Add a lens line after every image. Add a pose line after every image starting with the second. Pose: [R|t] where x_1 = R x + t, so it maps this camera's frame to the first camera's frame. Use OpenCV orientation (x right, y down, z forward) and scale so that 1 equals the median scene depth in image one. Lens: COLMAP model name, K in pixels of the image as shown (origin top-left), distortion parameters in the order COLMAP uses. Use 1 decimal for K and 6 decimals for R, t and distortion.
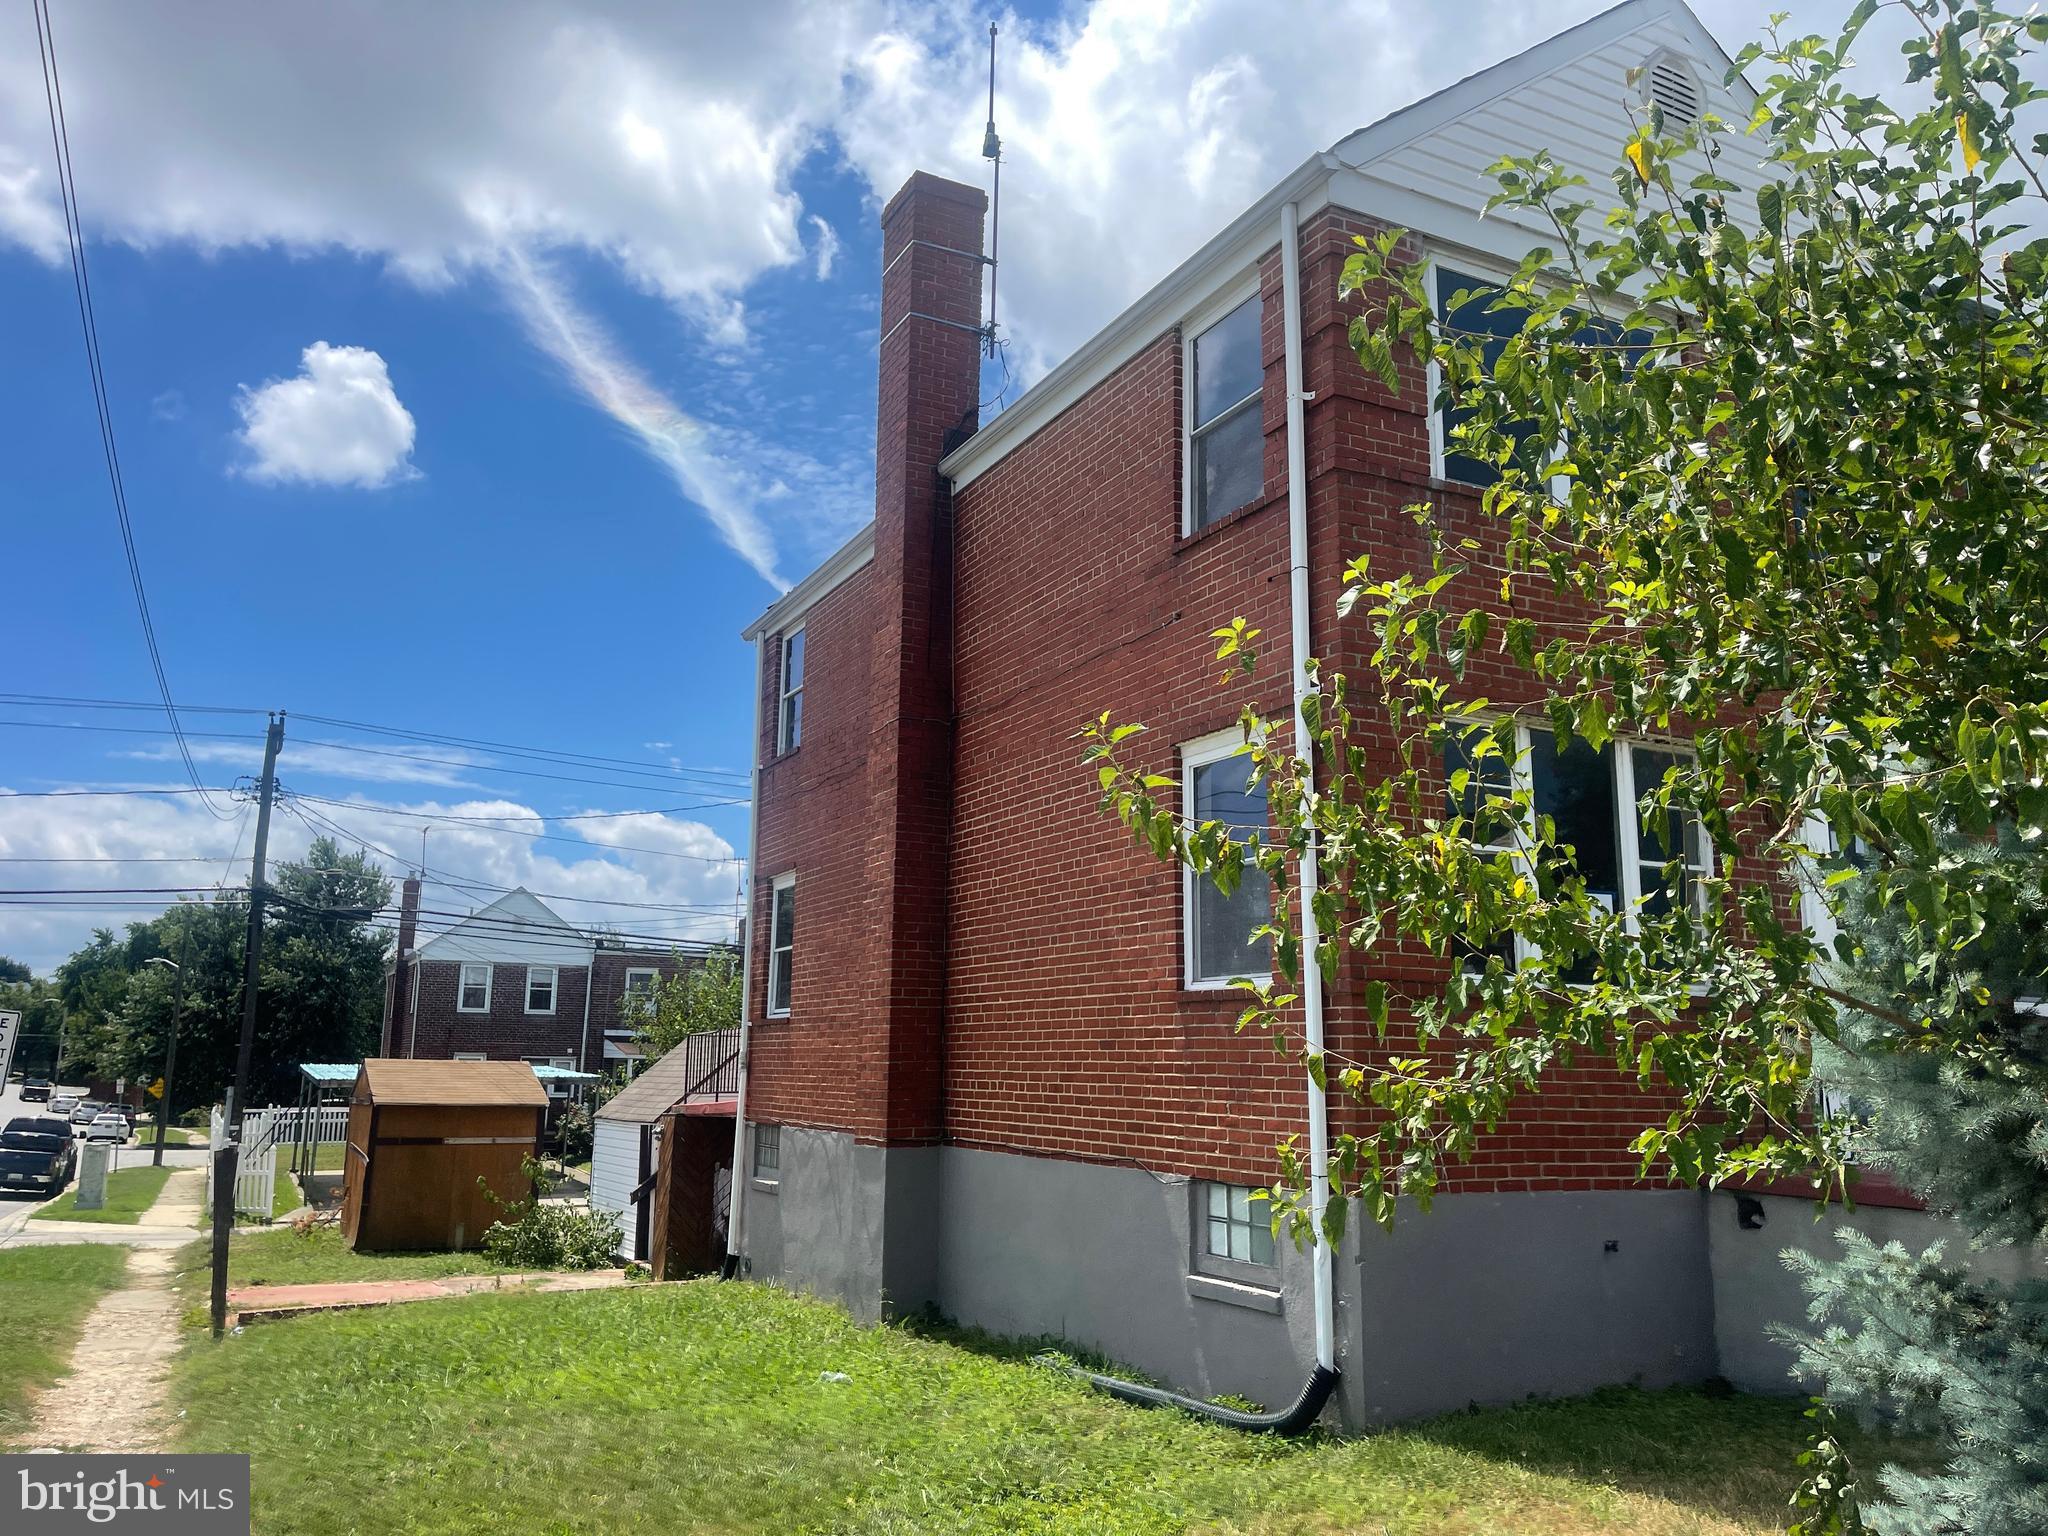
lens RADIAL K [[1540.4, 0, 1024.0], [0, 1540.4, 768.0], [0, 0, 1]] dist [0.058670, -0.081352]
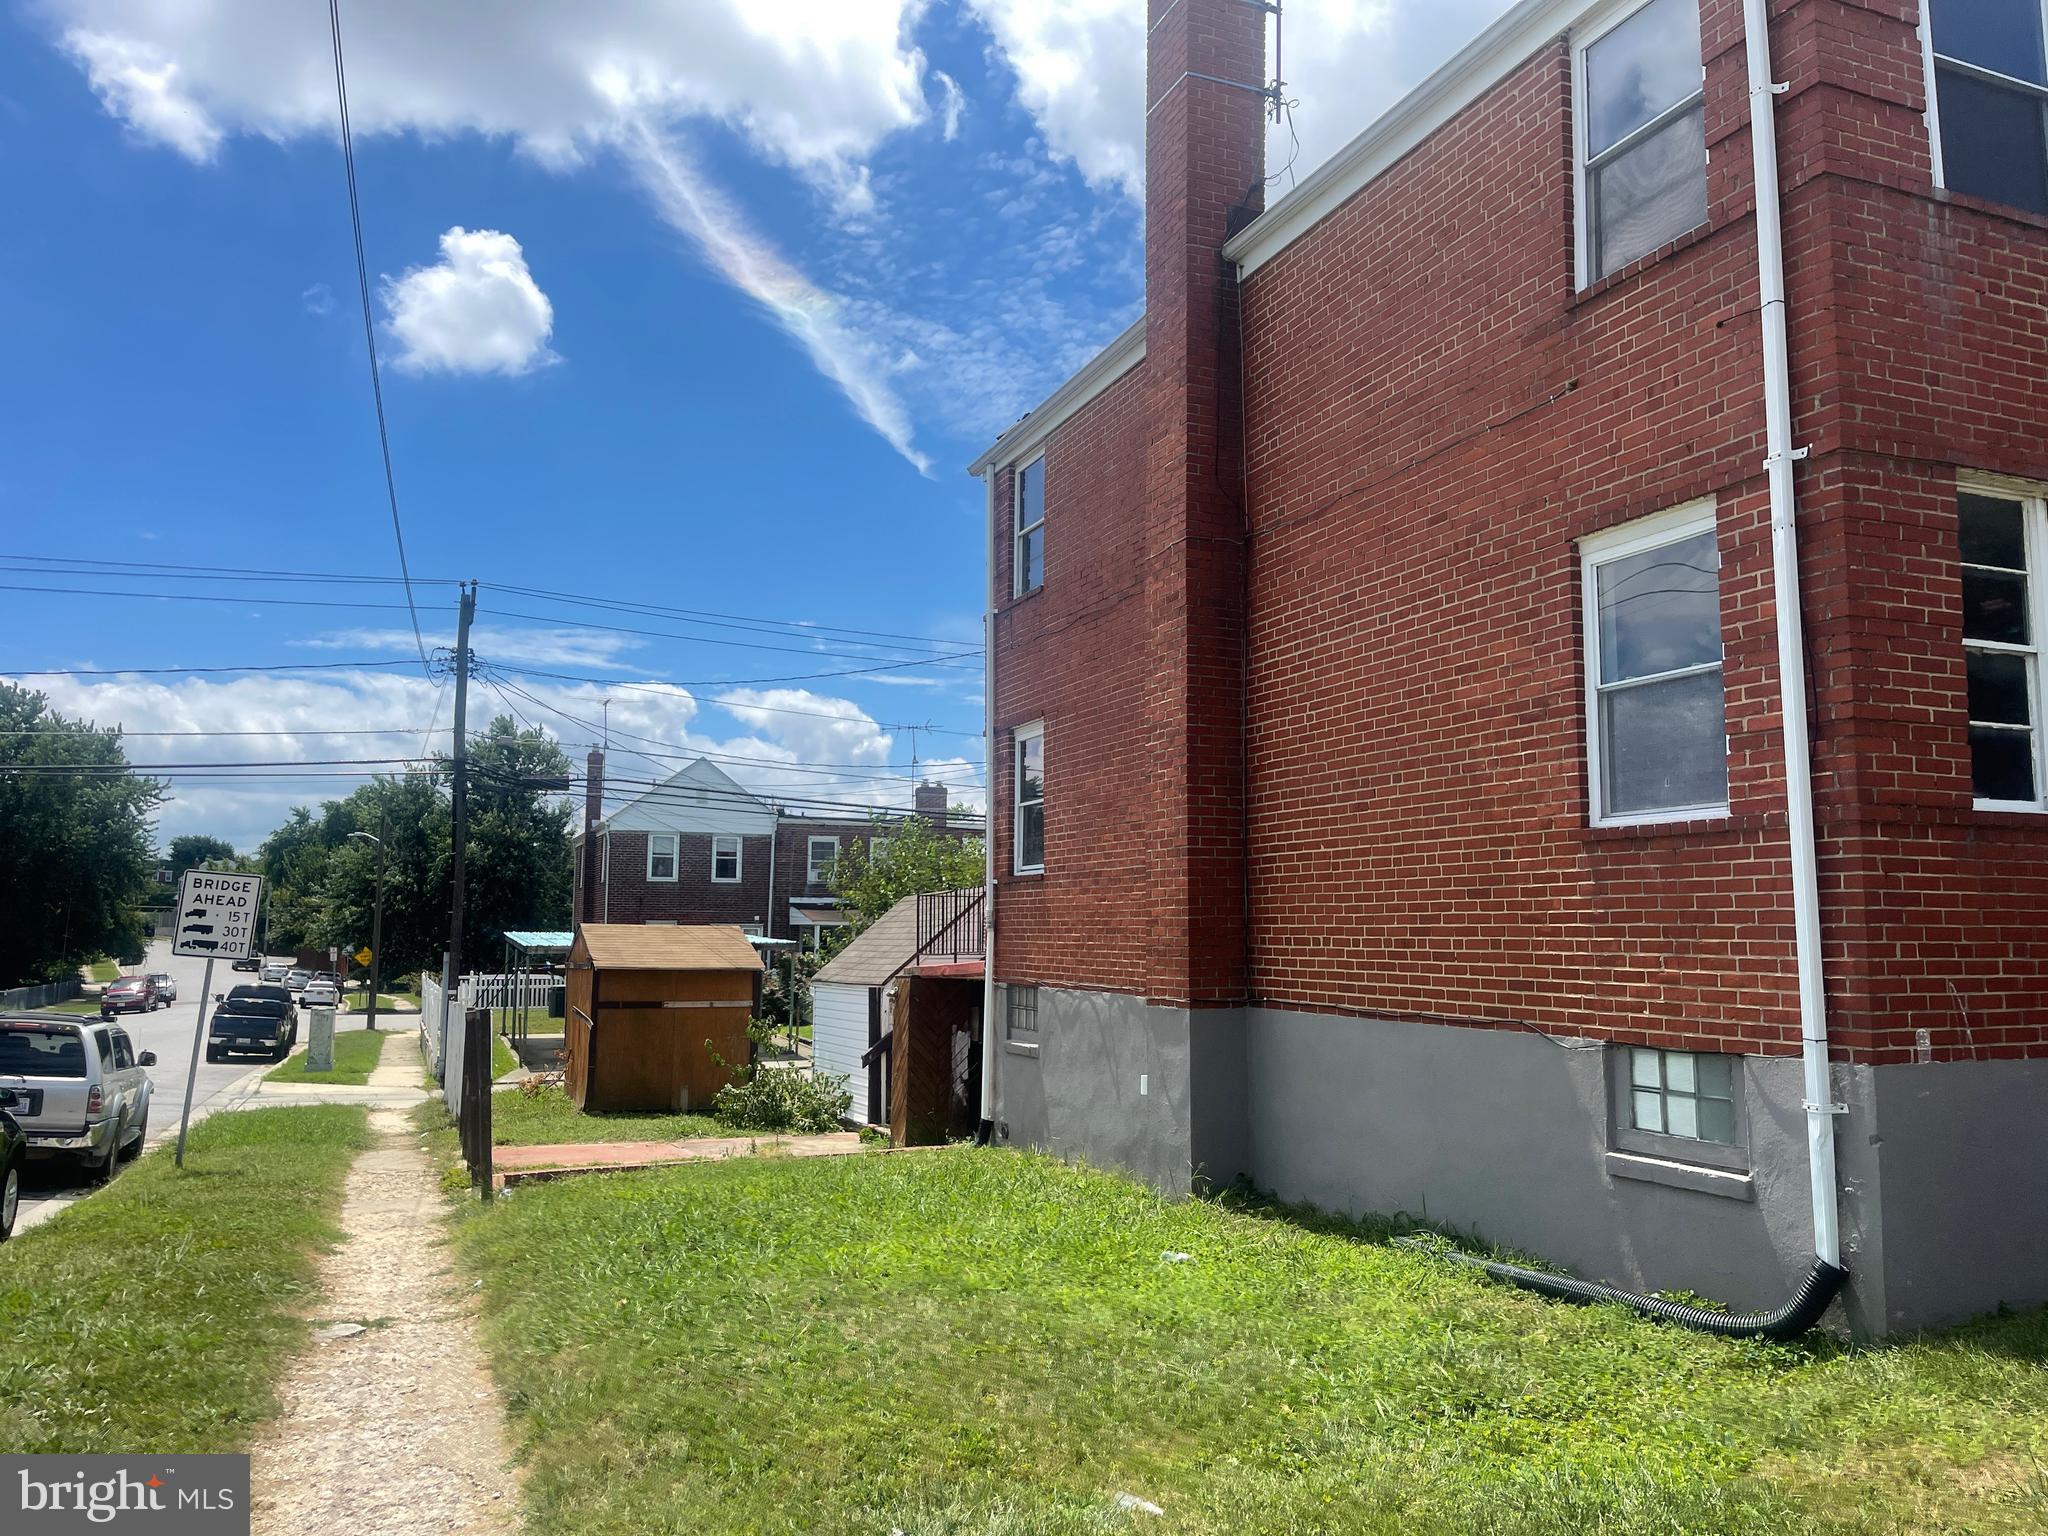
lens RADIAL K [[1539.9, 0, 1019.0], [0, 1539.9, 770.6], [0, 0, 1]] dist [0.083485, -0.122423]
pose [[0.995621, -0.013632, -0.092487, -0.087100], [0.021282, 0.996385, 0.082243, 0.023596], [0.091032, -0.083851, 0.992312, 0.081433]]
